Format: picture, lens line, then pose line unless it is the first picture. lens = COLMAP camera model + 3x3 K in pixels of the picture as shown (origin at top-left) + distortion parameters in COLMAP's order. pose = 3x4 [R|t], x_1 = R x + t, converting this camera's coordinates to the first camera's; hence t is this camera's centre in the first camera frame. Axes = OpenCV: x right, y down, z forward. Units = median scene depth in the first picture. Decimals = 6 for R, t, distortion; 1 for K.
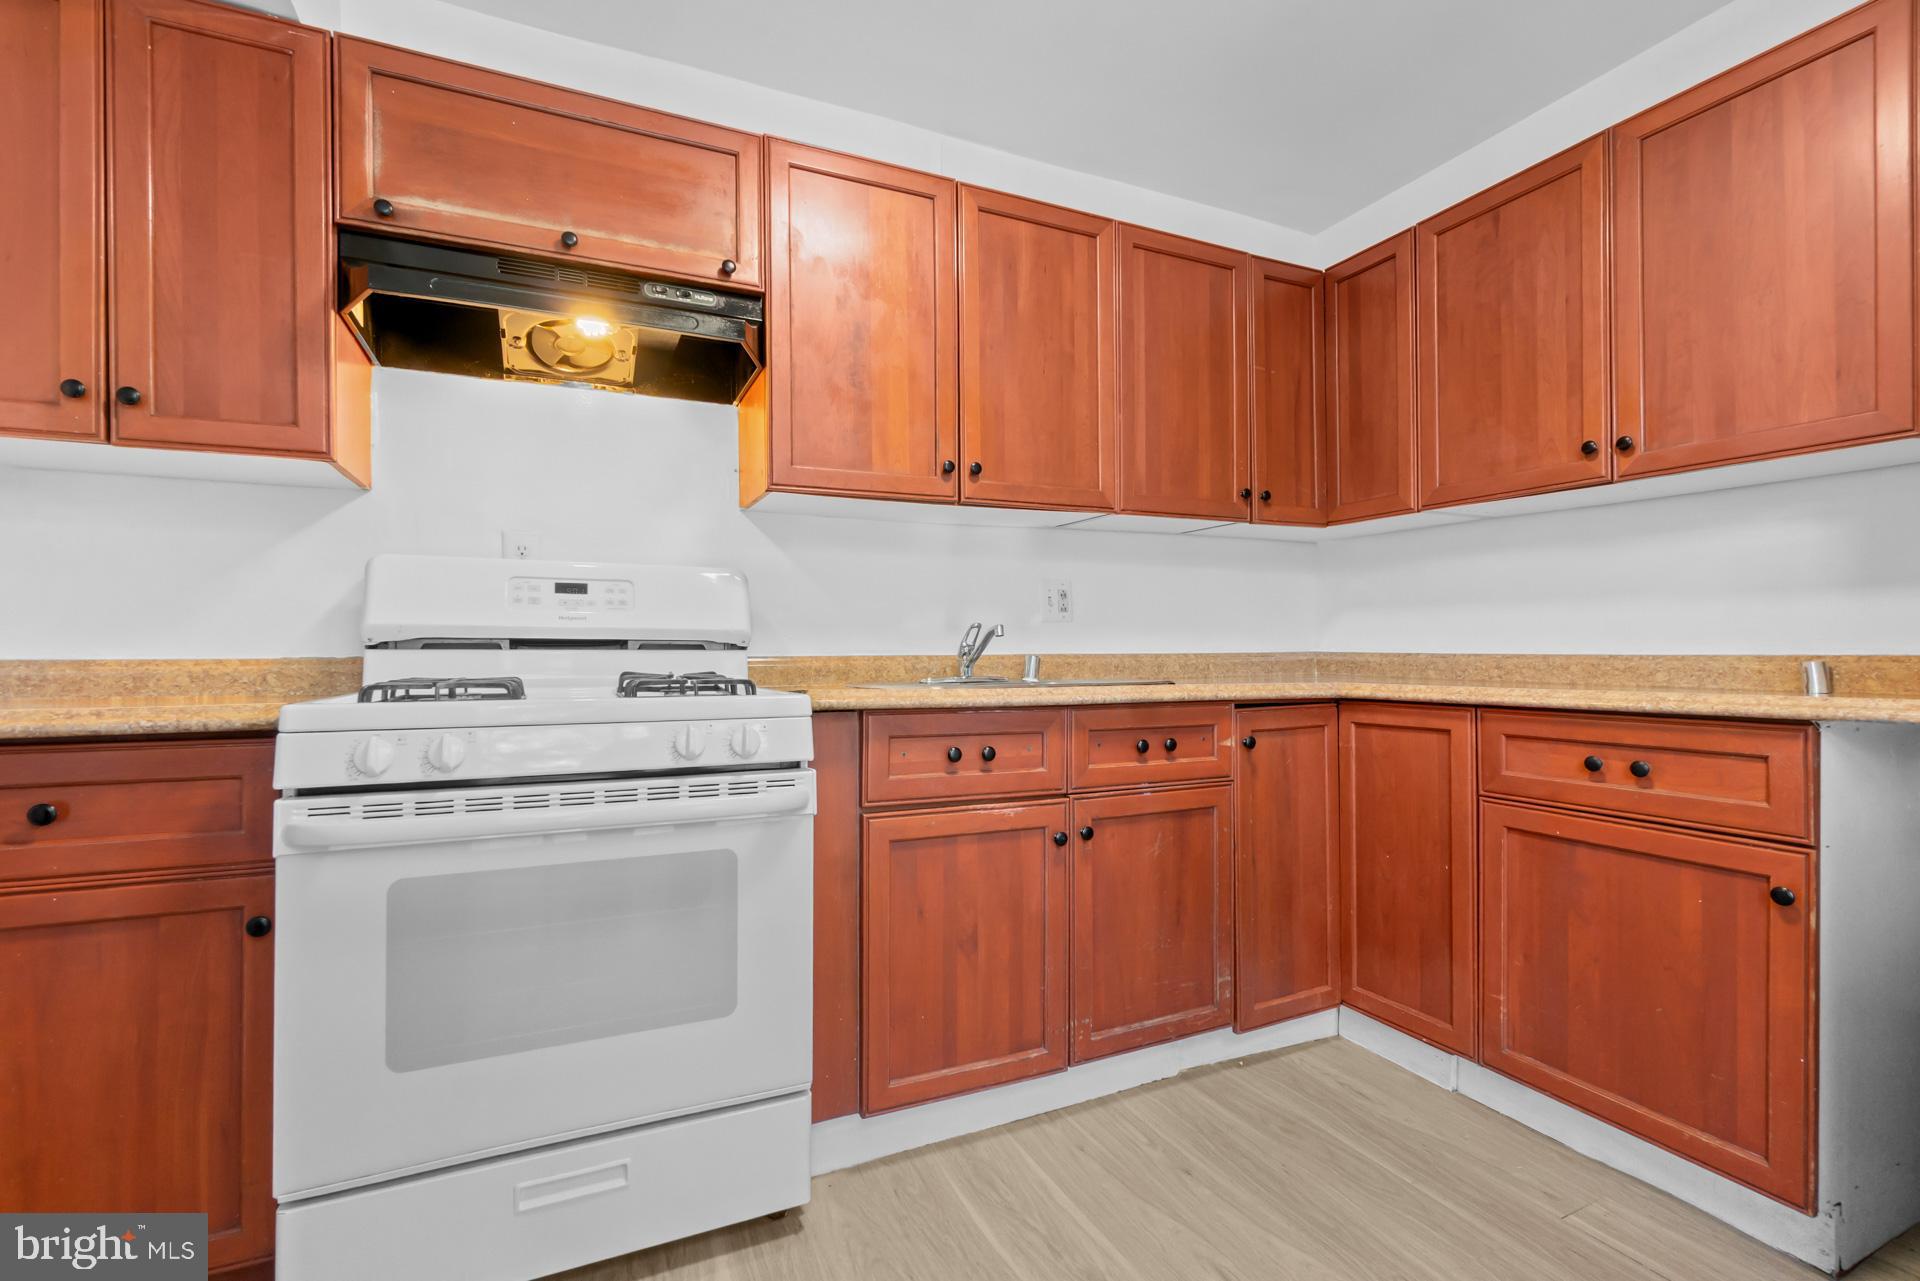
lens RADIAL K [[846.6, 0, 951.9], [0, 846.6, 651.1], [0, 0, 1]] dist [-0.002564, 0.000737]
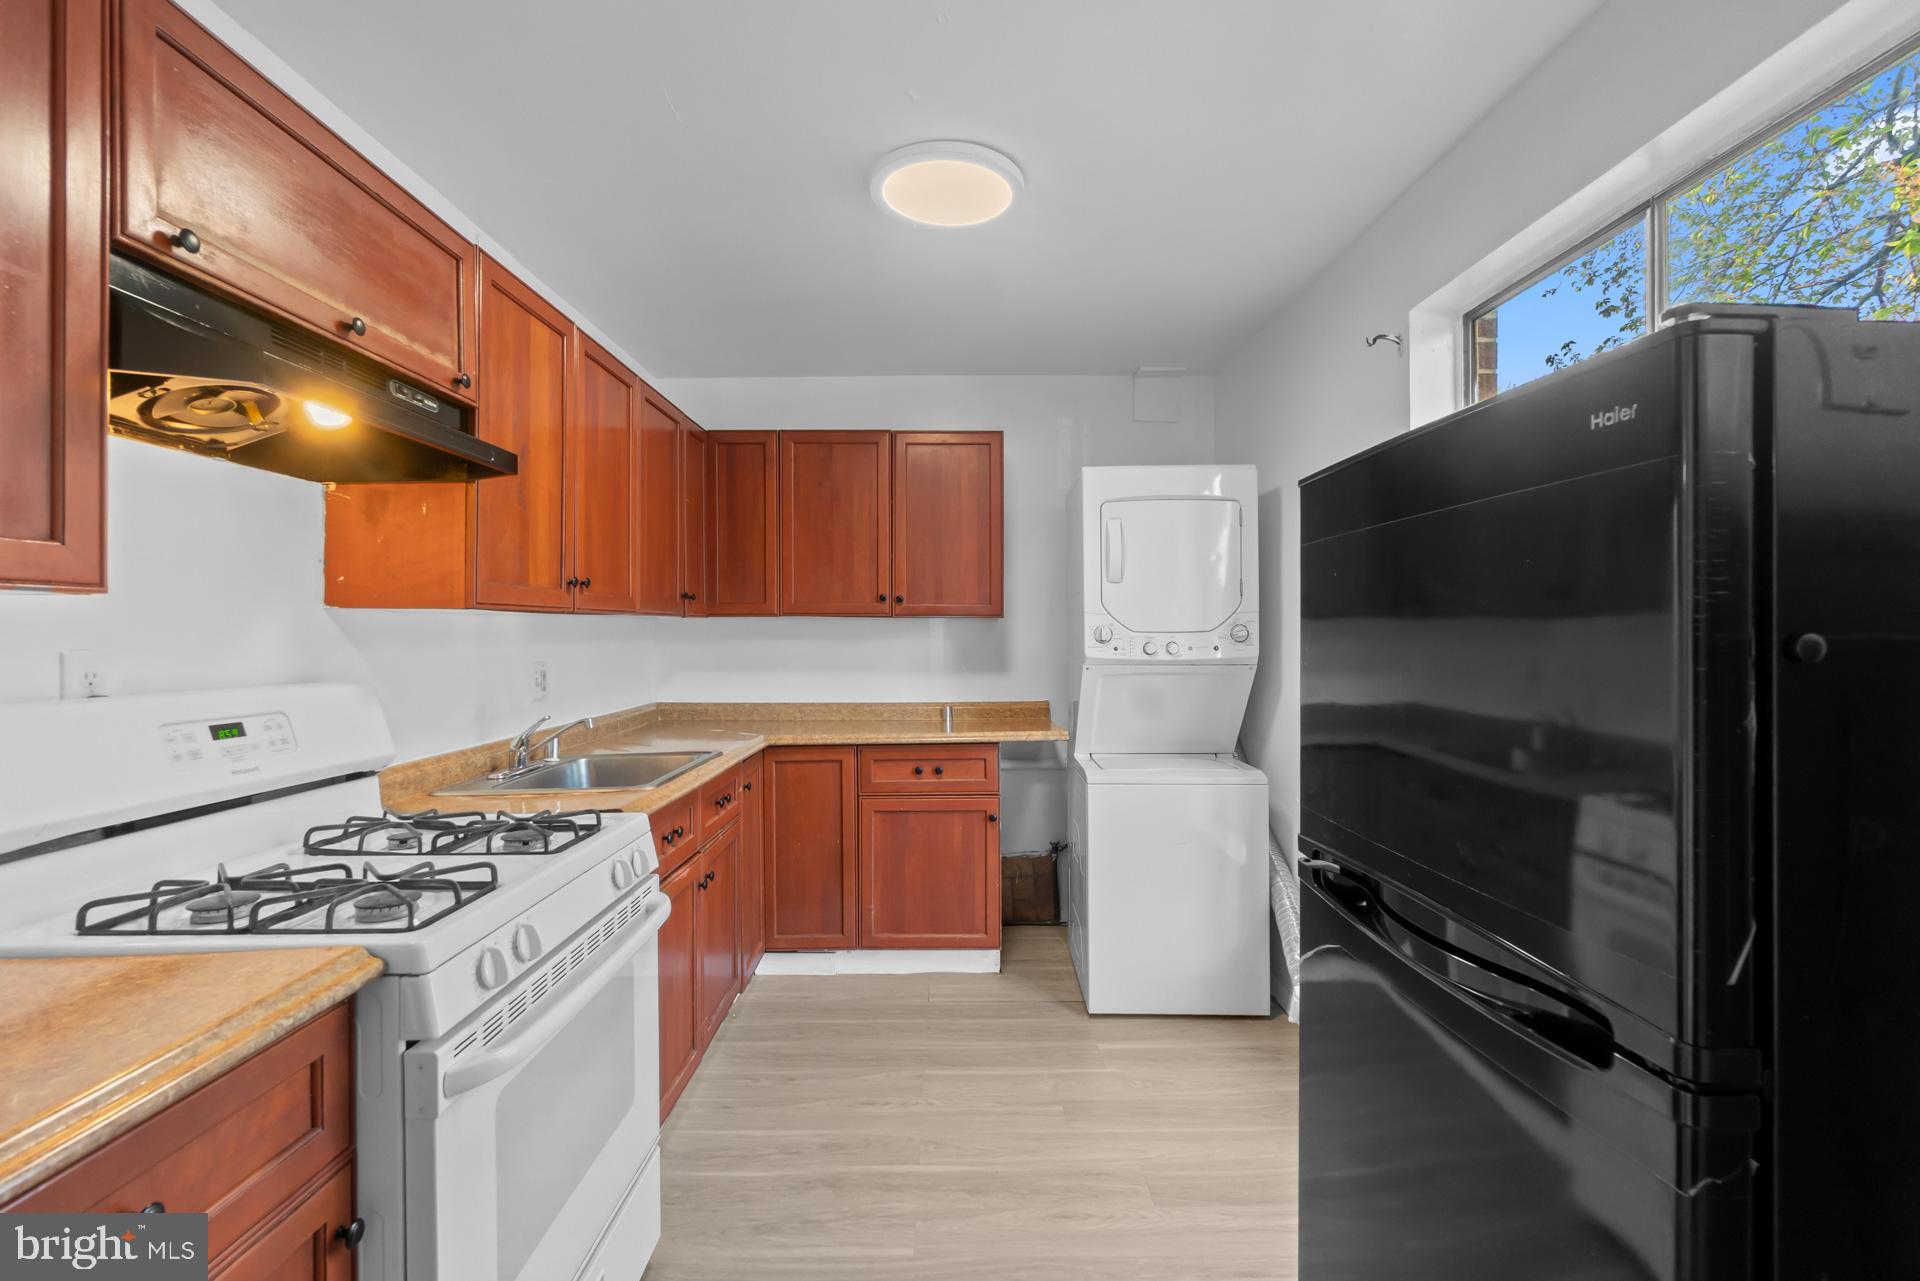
lens RADIAL K [[846.6, 0, 951.5], [0, 846.6, 634.5], [0, 0, 1]] dist [-0.002564, 0.000737]
pose [[0.411731, -0.001274, 0.911305, -0.916917], [0.005361, 0.999985, -0.001024, -0.164068], [-0.911290, 0.005307, 0.411732, 0.105629]]
